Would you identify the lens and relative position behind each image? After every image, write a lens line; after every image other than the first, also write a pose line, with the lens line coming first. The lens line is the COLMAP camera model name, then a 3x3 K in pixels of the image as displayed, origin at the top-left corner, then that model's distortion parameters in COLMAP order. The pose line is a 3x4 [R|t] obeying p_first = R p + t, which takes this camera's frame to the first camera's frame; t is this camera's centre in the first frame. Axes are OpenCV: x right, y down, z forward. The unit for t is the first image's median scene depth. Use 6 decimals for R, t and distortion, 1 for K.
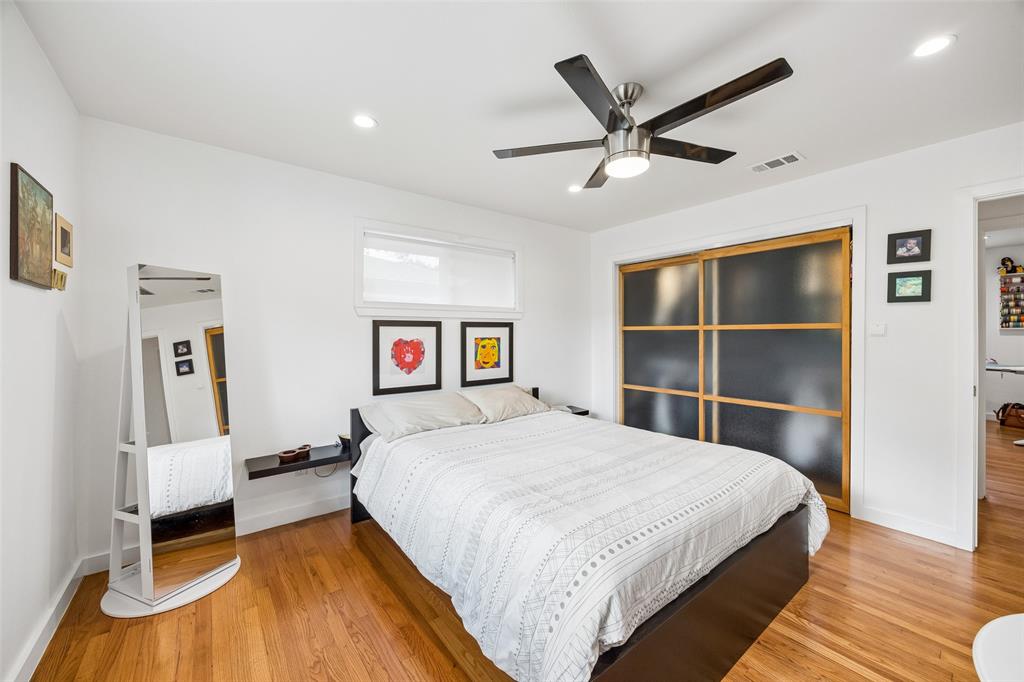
lens RADIAL K [[392.1, 0, 511.8], [0, 392.1, 336.1], [0, 0, 1]] dist [-0.000961, 0.000158]
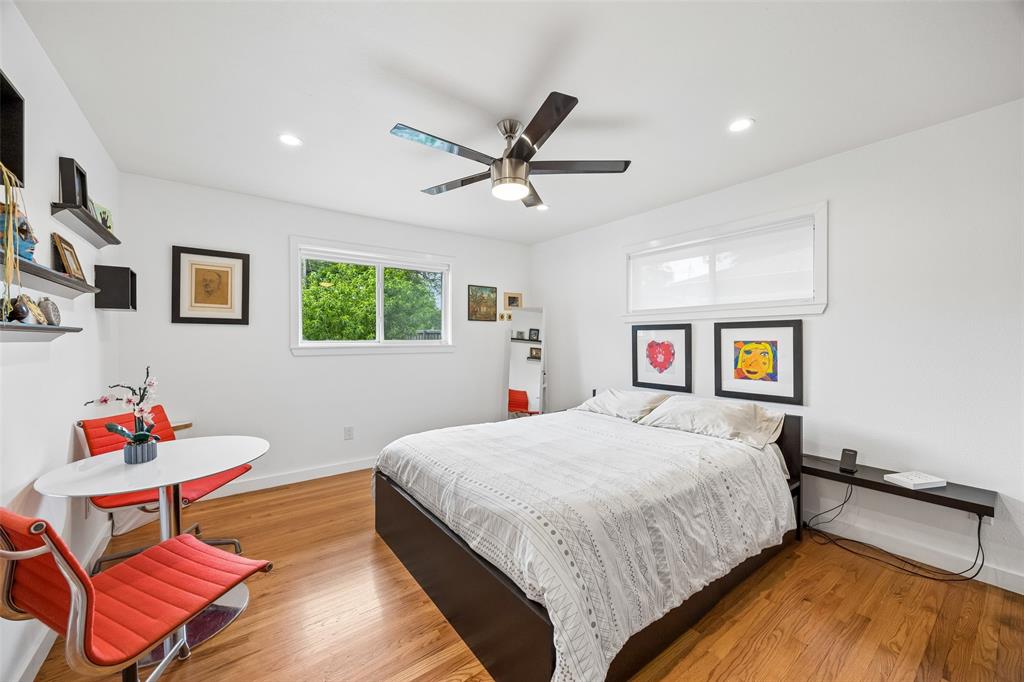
lens RADIAL K [[392.1, 0, 508.0], [0, 392.1, 337.8], [0, 0, 1]] dist [-0.000961, 0.000158]
pose [[-0.026233, 0.002058, -0.999654, 0.852399], [-0.004027, 0.999990, 0.002164, -0.002575], [0.999648, 0.004082, -0.026224, 0.598925]]
